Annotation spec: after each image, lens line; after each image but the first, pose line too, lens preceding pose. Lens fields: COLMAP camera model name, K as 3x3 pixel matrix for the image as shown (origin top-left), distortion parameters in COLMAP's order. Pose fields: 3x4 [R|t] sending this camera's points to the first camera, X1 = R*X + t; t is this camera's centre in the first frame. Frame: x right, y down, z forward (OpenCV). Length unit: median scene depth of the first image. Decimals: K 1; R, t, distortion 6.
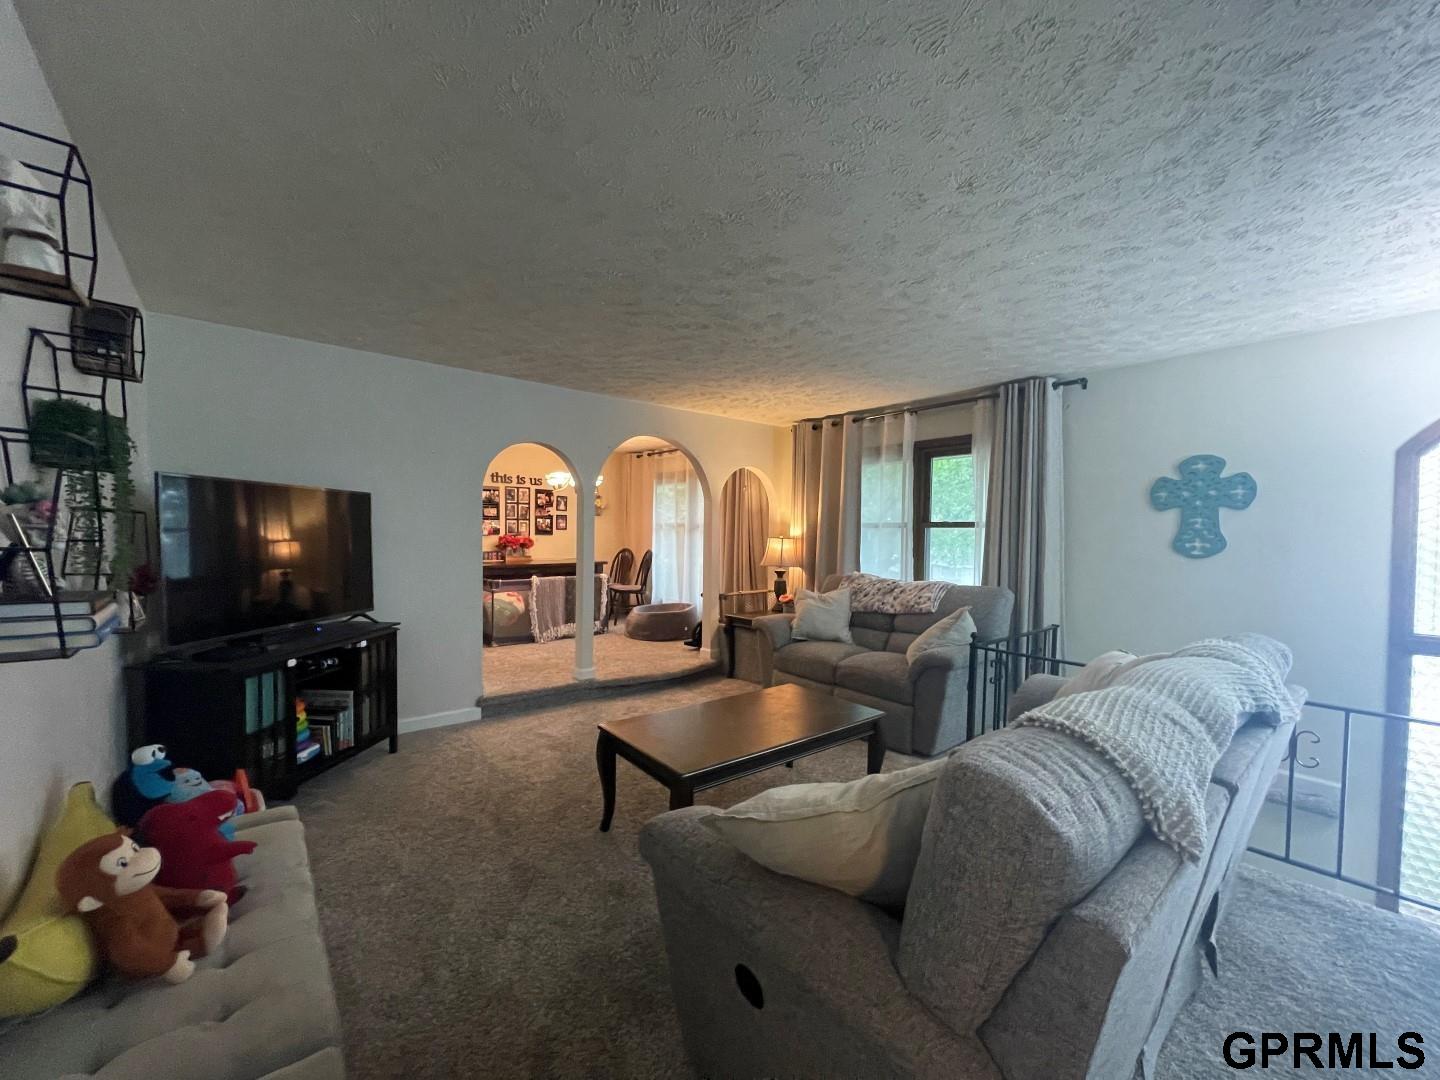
lens RADIAL K [[579.6, 0, 715.0], [0, 579.6, 552.1], [0, 0, 1]] dist [-0.000506, 0.001732]
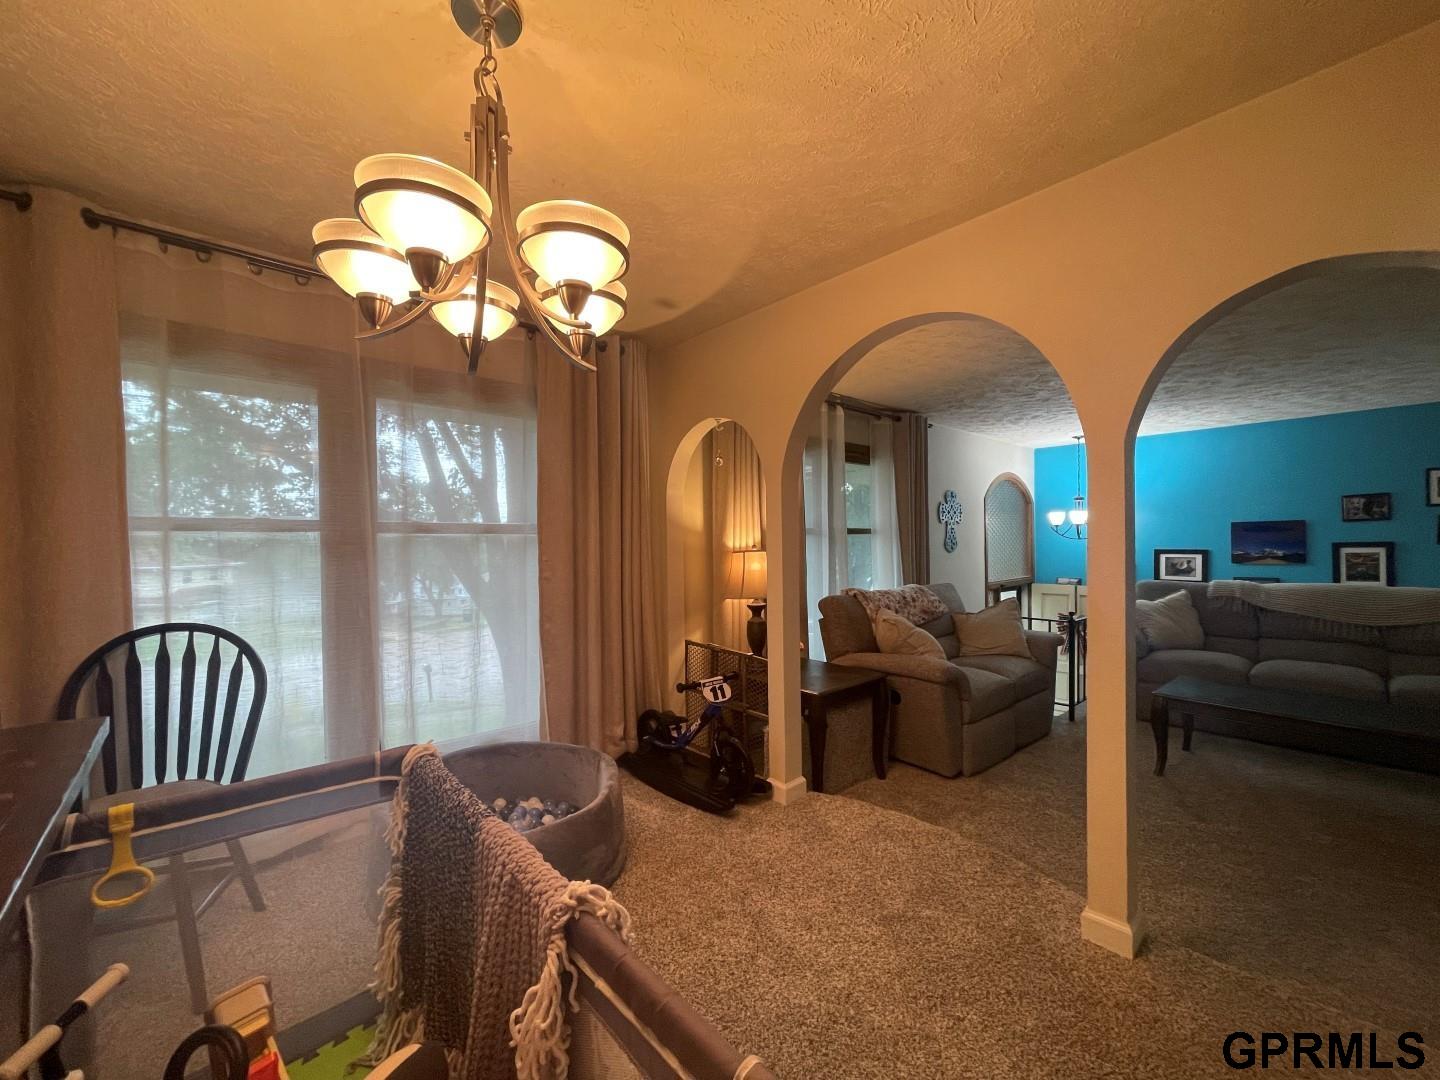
lens RADIAL K [[579.6, 0, 720.4], [0, 579.6, 549.0], [0, 0, 1]] dist [-0.000506, 0.001732]
pose [[-0.027453, -0.020331, 0.999416, -0.803814], [0.046801, 0.998671, 0.021601, -0.066147], [-0.998527, 0.047367, -0.026465, 1.718442]]
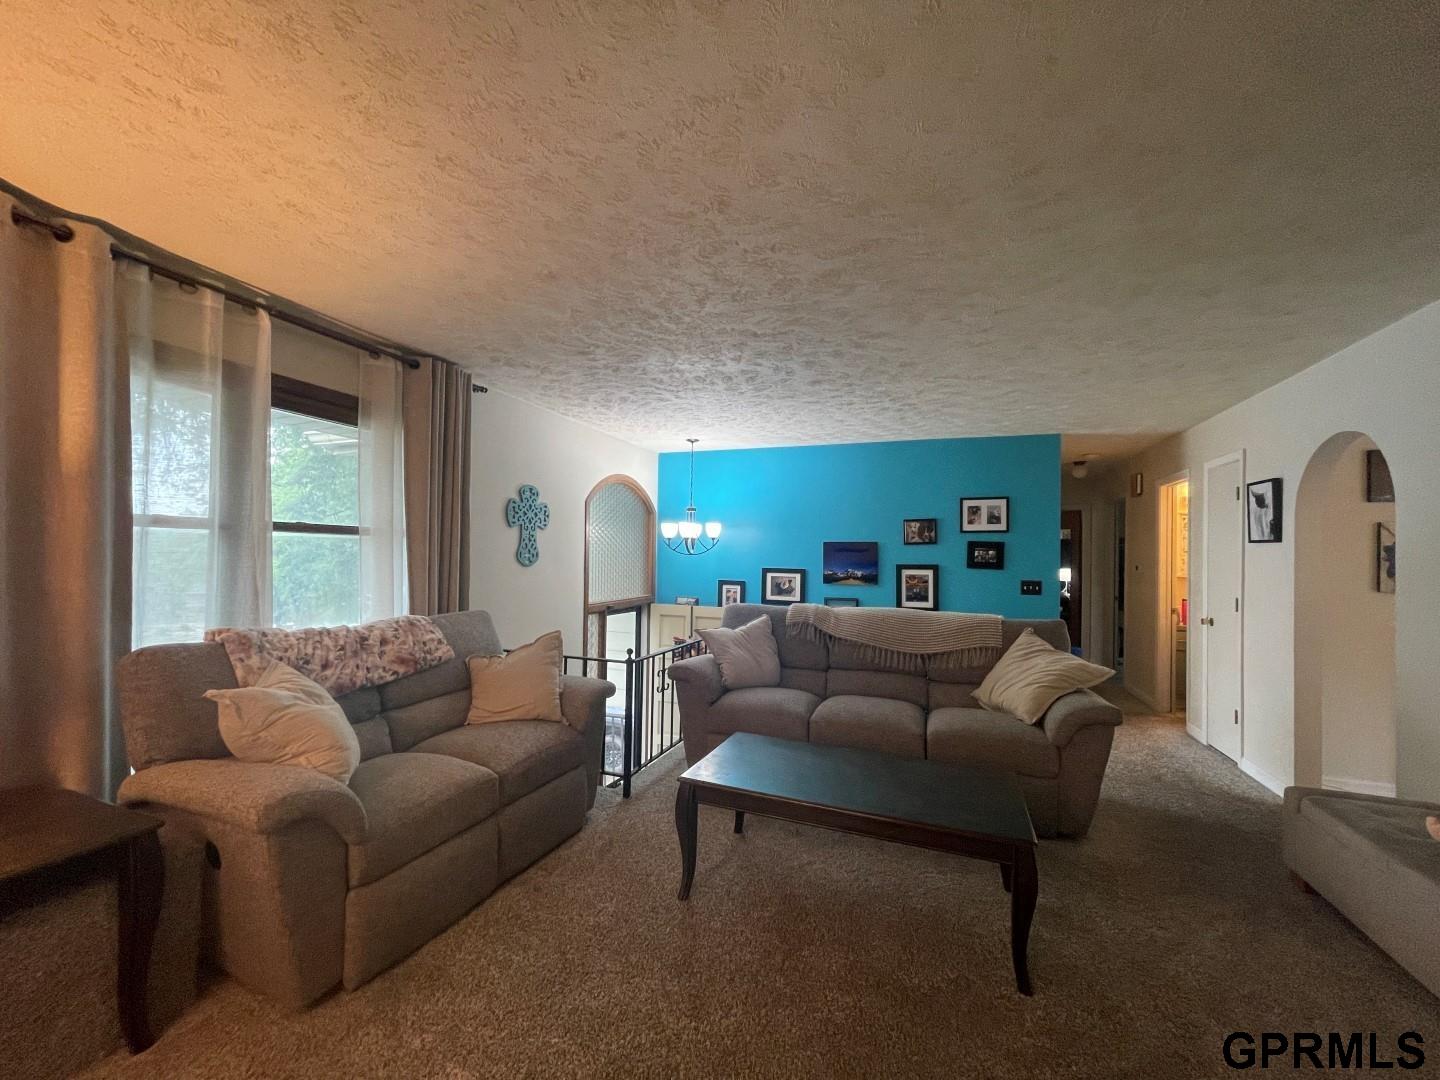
lens RADIAL K [[579.6, 0, 715.4], [0, 579.6, 542.2], [0, 0, 1]] dist [-0.000506, 0.001732]
pose [[-0.483733, 0.003379, 0.875209, -0.460816], [0.008008, 0.999968, 0.000565, -0.039621], [-0.875179, 0.007282, -0.483745, 1.263237]]
